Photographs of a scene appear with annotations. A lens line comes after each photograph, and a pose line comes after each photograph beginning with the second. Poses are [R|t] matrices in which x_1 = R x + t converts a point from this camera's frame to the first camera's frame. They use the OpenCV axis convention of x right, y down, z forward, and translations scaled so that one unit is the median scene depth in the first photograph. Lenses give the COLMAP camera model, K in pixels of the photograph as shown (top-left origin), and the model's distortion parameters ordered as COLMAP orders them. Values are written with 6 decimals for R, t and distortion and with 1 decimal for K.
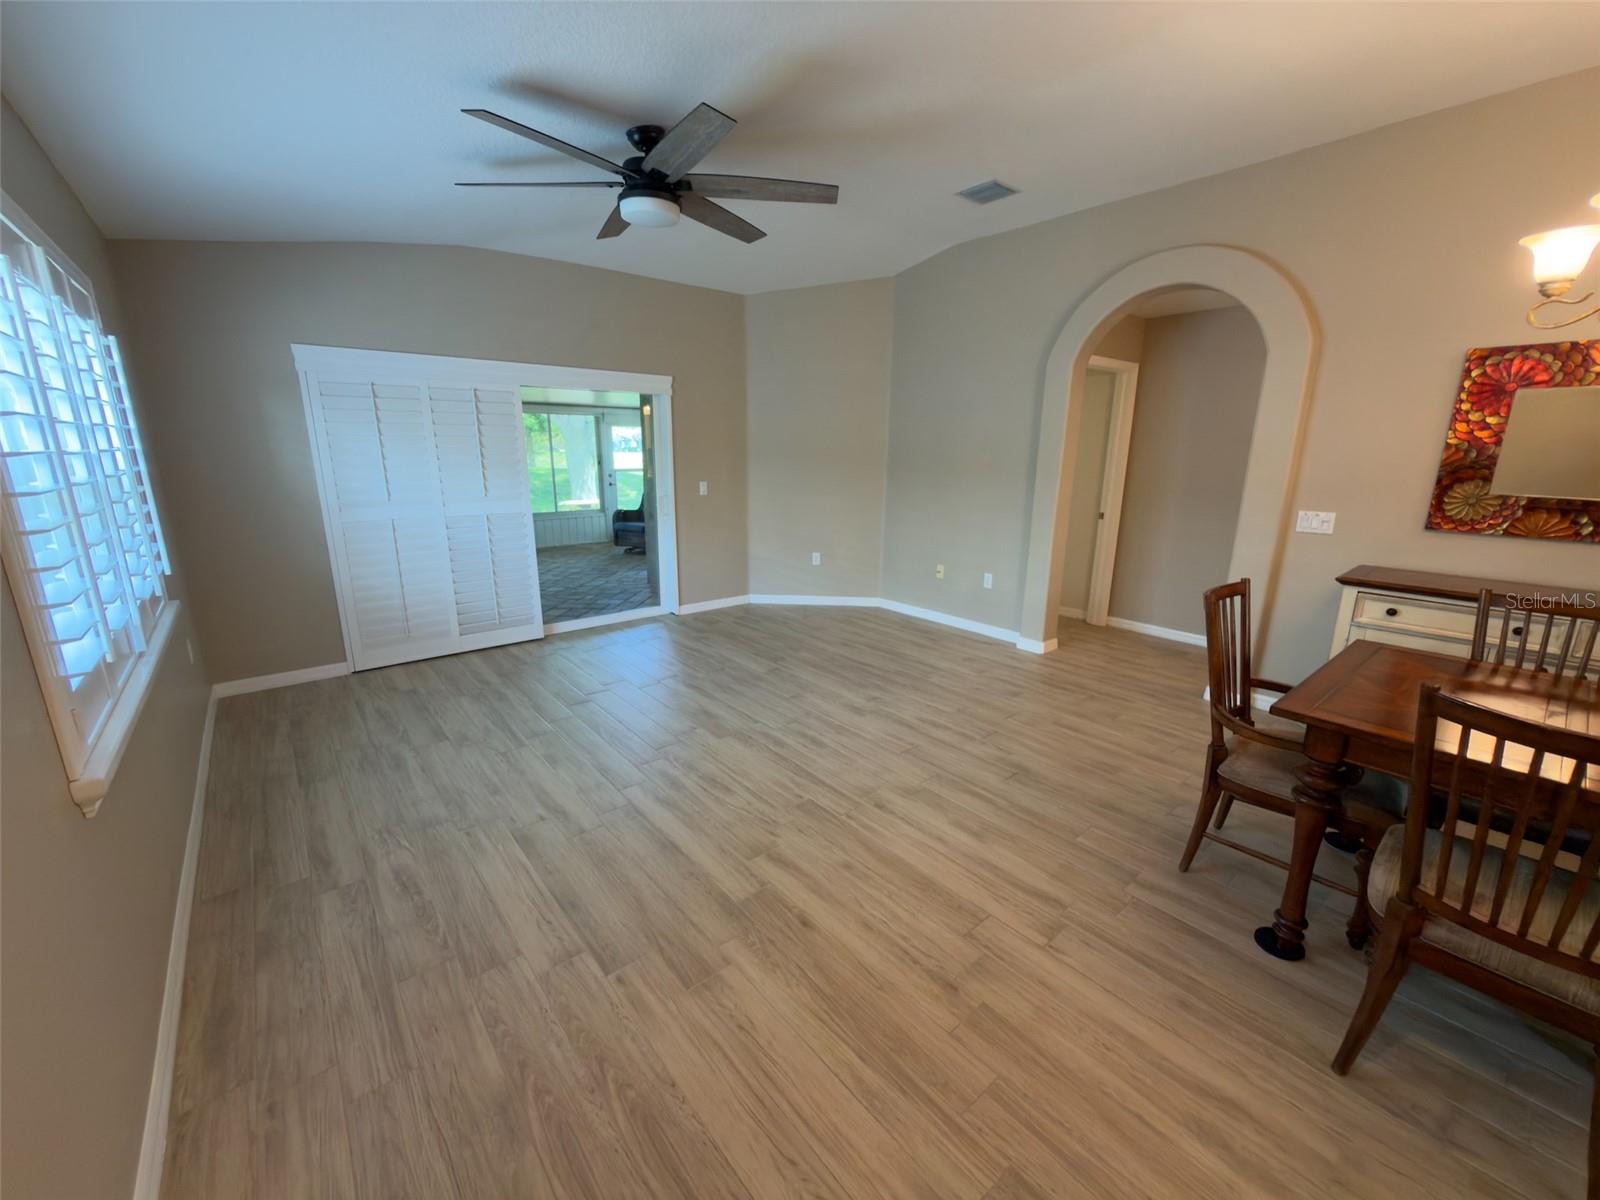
lens RADIAL K [[637.5, 0, 799.8], [0, 637.5, 601.8], [0, 0, 1]] dist [0.000770, 0.000270]
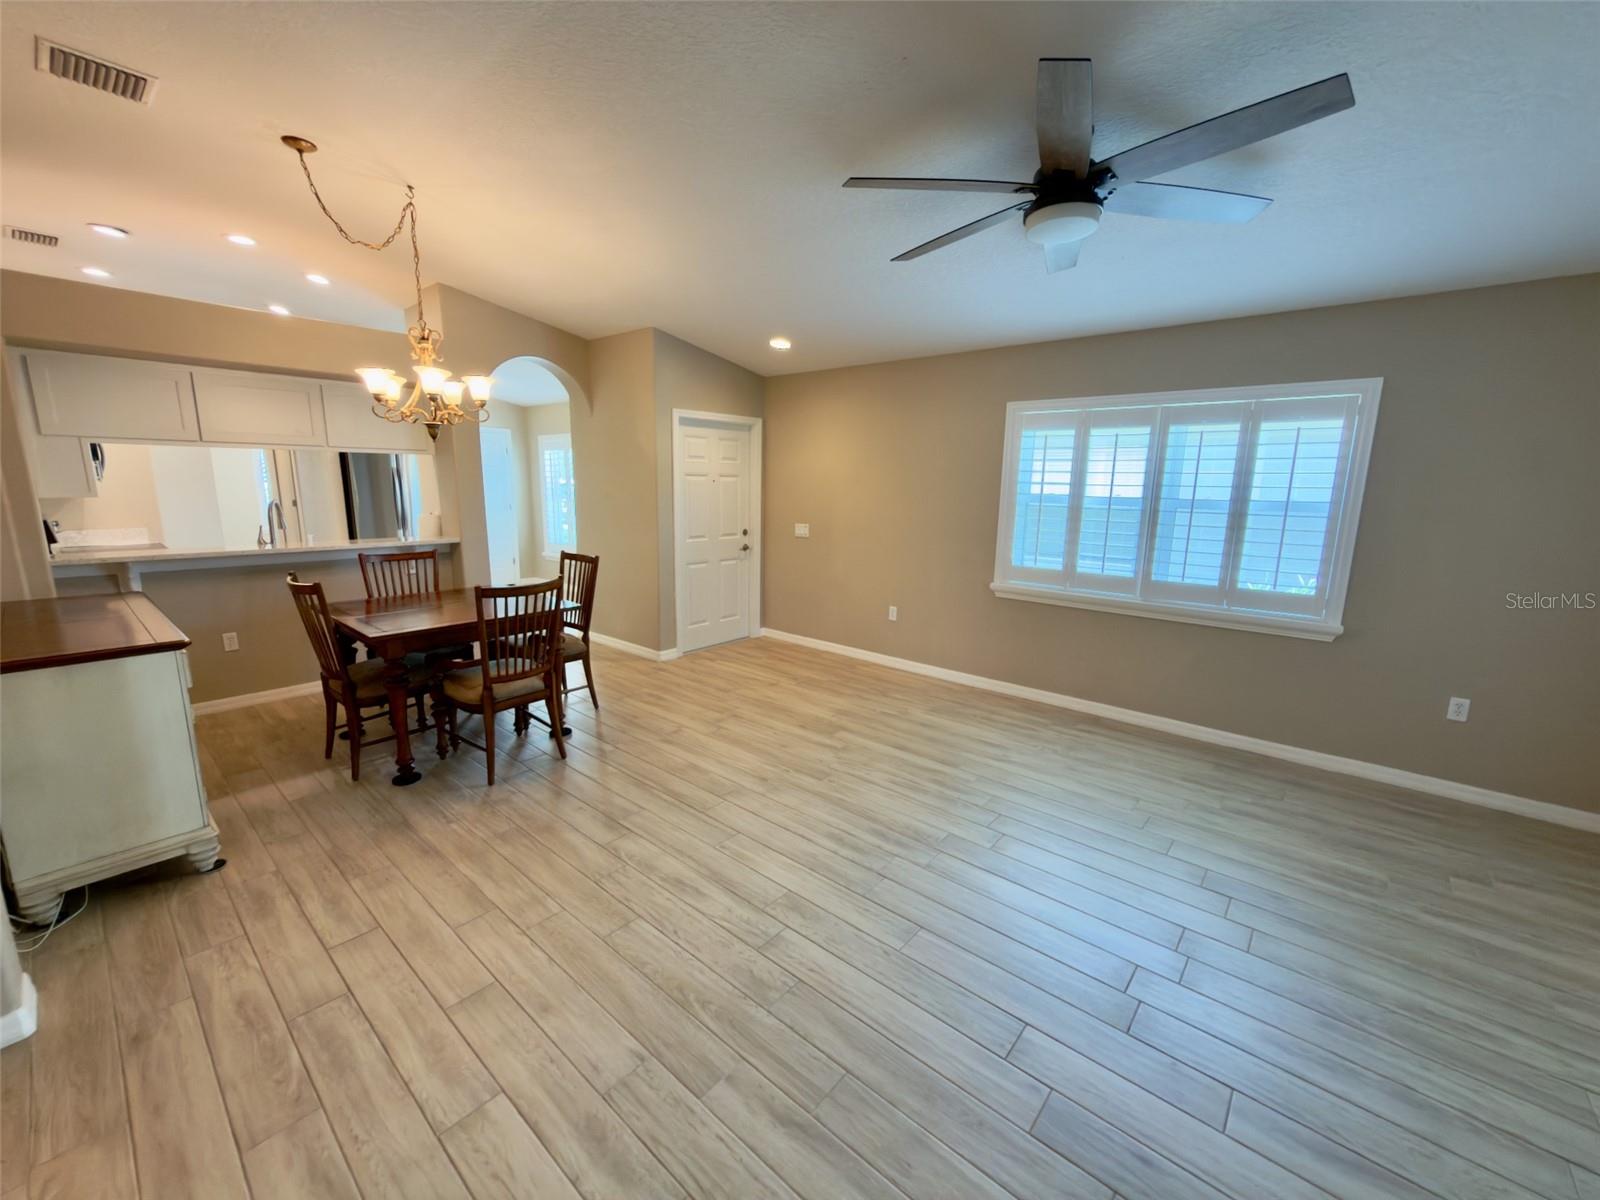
lens RADIAL K [[637.5, 0, 799.8], [0, 637.5, 601.8], [0, 0, 1]] dist [0.000770, 0.000270]
pose [[-0.985960, 0.006076, -0.166873, 0.229856], [-0.064072, 0.909079, 0.411668, -0.438205], [0.154202, 0.416580, -0.895926, 1.744726]]
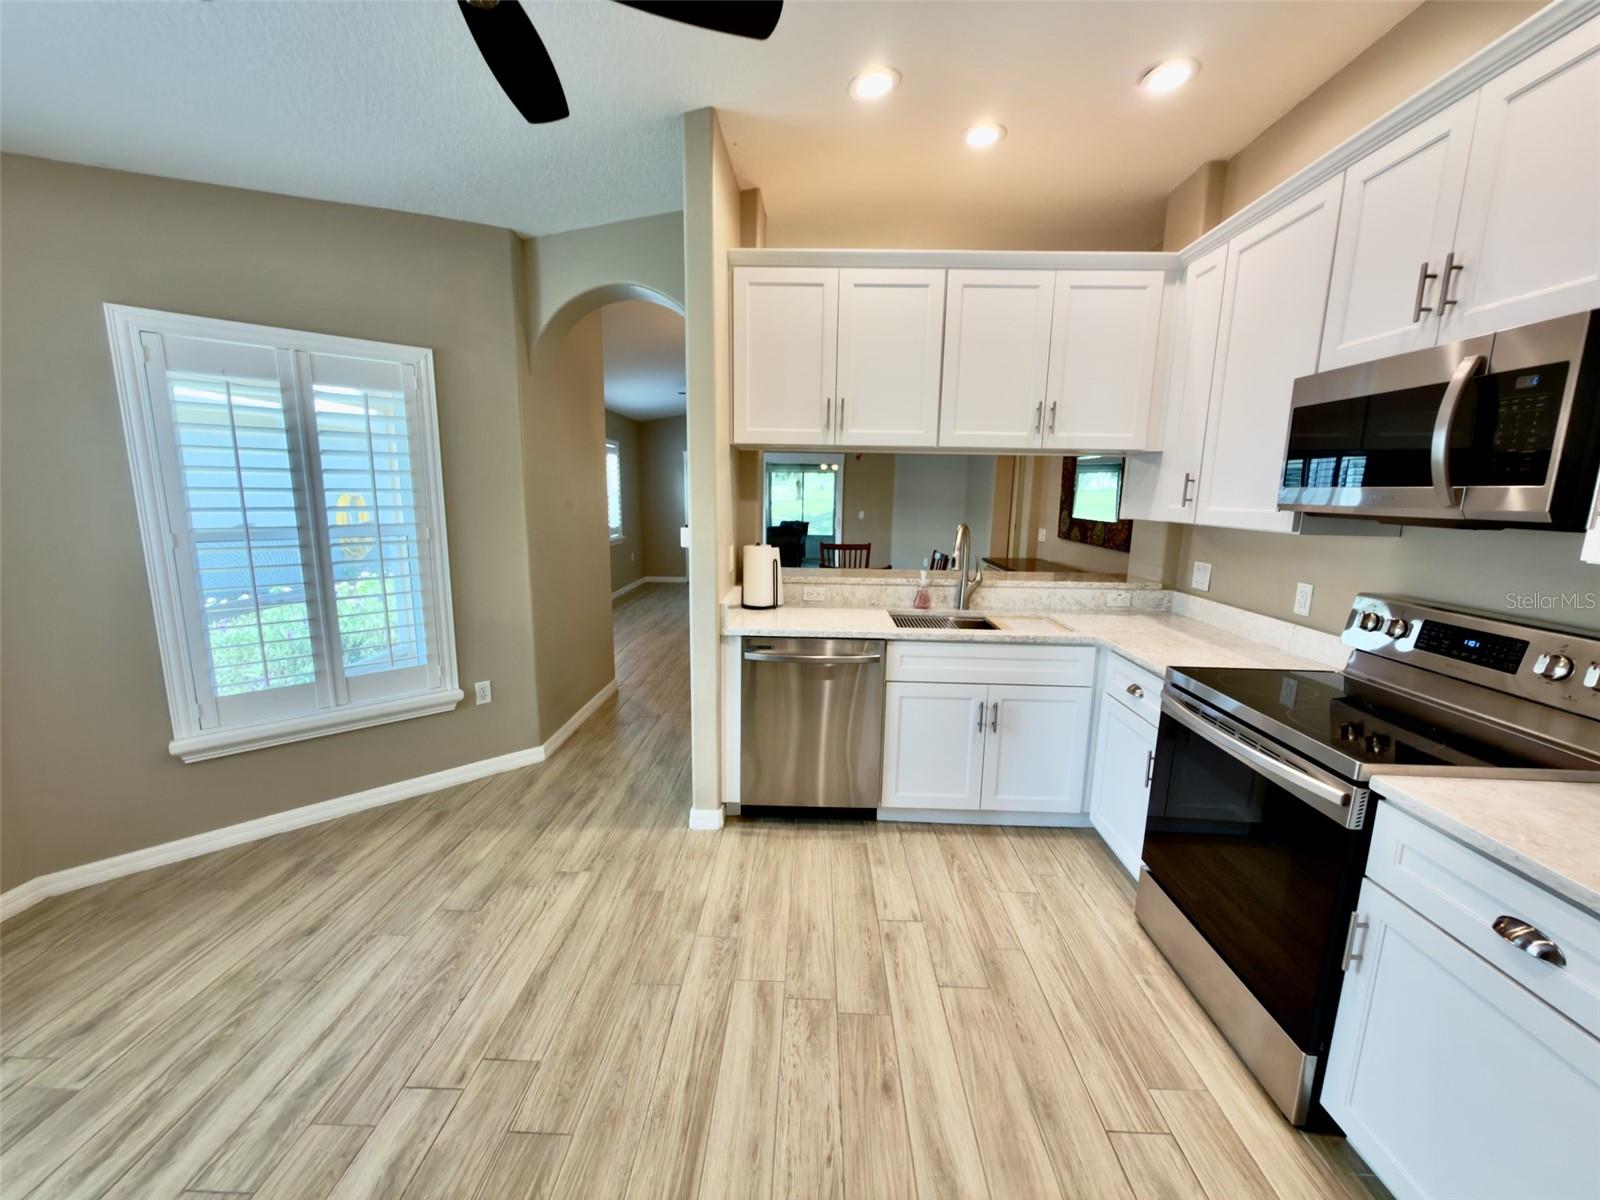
lens RADIAL K [[637.5, 0, 799.8], [0, 637.5, 601.8], [0, 0, 1]] dist [0.000770, 0.000270]
pose [[0.748483, 0.117405, -0.652679, 1.639365], [-0.167642, 0.985735, -0.014933, 0.202138], [0.641615, 0.120594, 0.757488, -0.737481]]
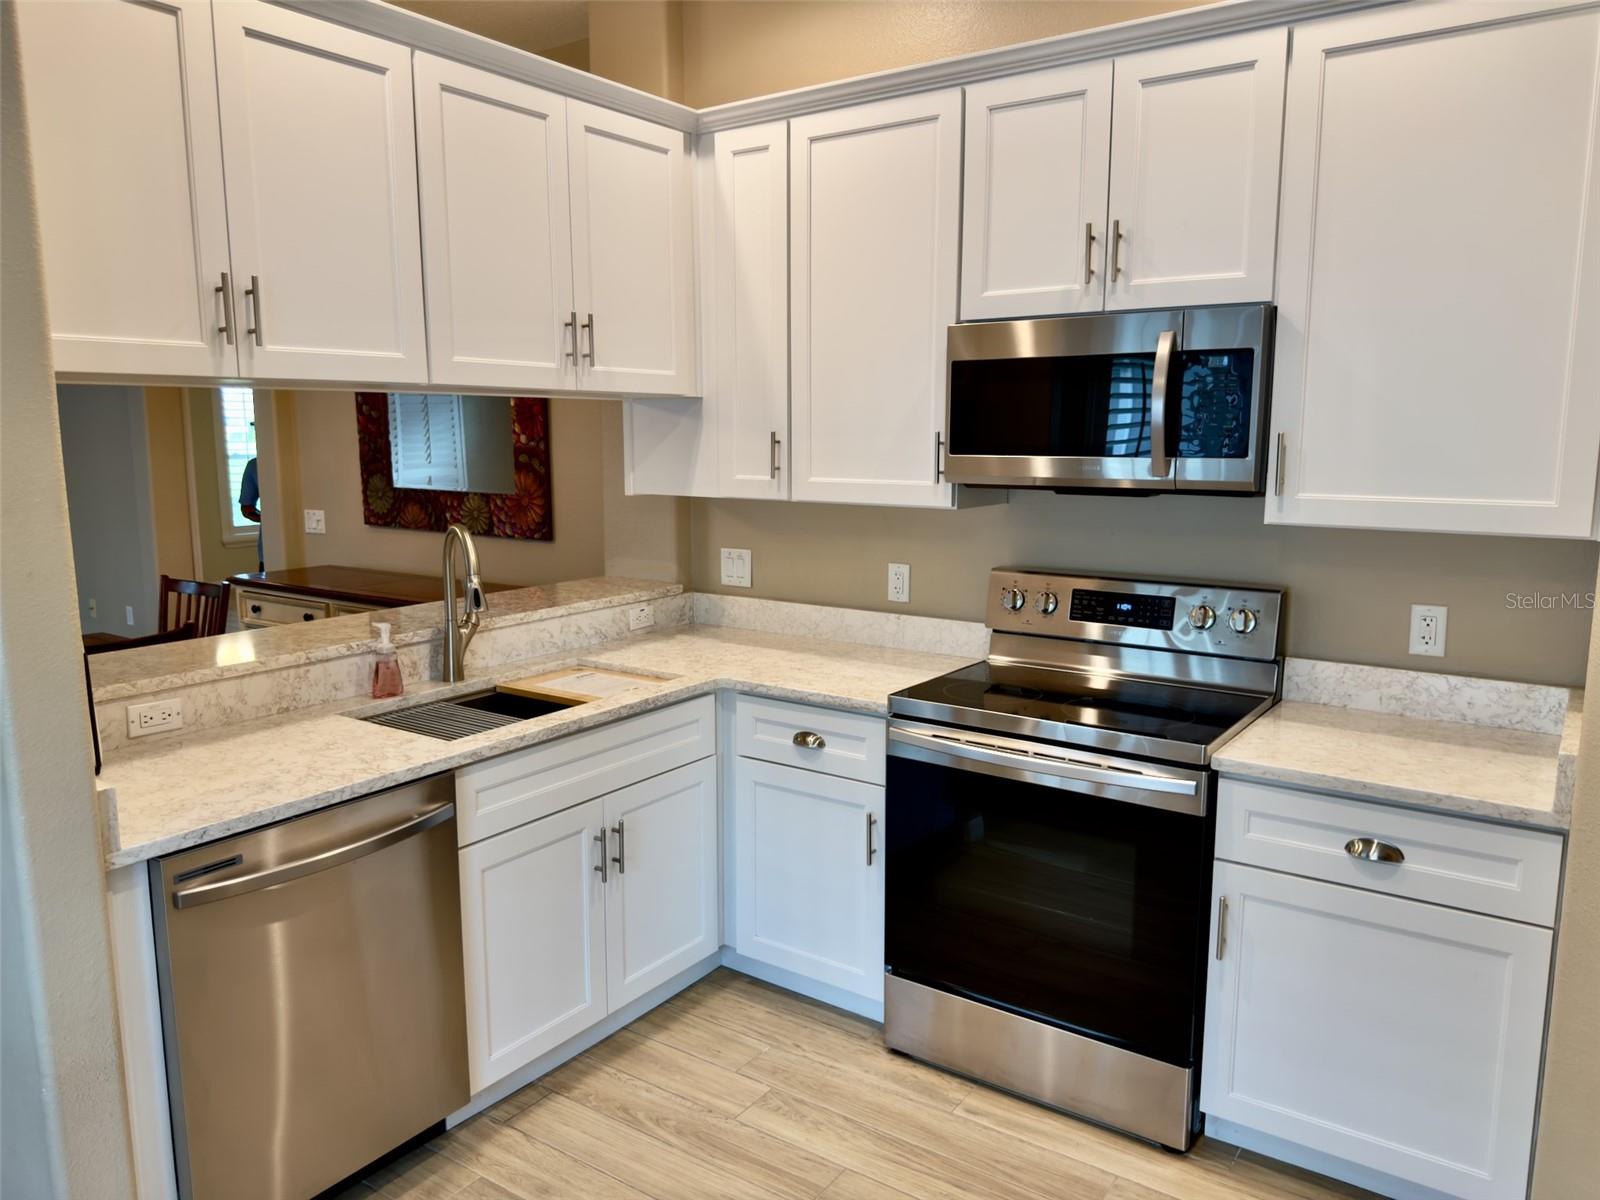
lens RADIAL K [[1124.8, 0, 800.0], [0, 1124.8, 600.0], [0, 0, 1]] dist [0.125031, -0.225171]
pose [[0.965937, -0.050601, 0.253784, 1.201185], [0.072172, 0.994461, -0.076415, 0.181482], [-0.248511, 0.092128, 0.964238, -0.823553]]
